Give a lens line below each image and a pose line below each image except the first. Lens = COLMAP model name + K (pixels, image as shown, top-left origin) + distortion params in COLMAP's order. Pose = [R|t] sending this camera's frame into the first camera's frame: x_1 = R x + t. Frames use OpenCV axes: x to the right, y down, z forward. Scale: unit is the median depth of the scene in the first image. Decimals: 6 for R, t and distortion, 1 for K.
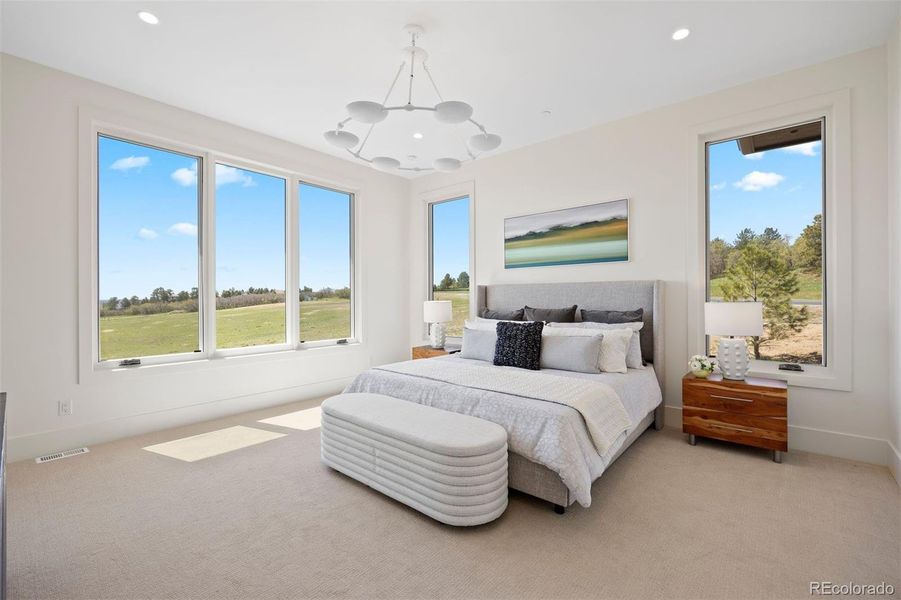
lens RADIAL K [[381.0, 0, 450.5], [0, 381.0, 297.8], [0, 0, 1]] dist [-0.012667, -0.001086]
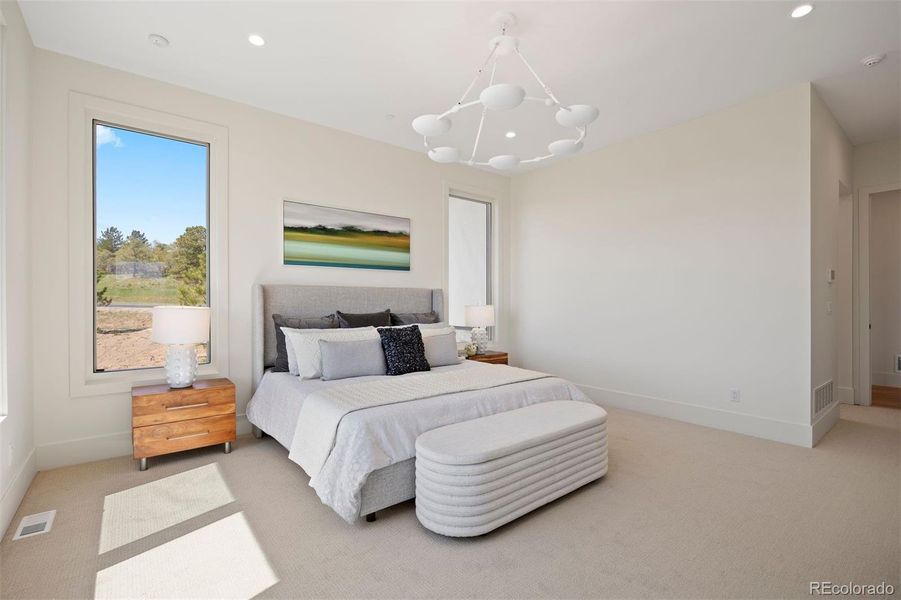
lens RADIAL K [[404.6, 0, 447.5], [0, 404.6, 302.9], [0, 0, 1]] dist [-0.008653, 0.000118]
pose [[0.203524, 0.001838, 0.979068, -0.670982], [-0.002297, 0.999996, -0.001400, 0.003185], [-0.979067, -0.001964, 0.203528, 0.564347]]
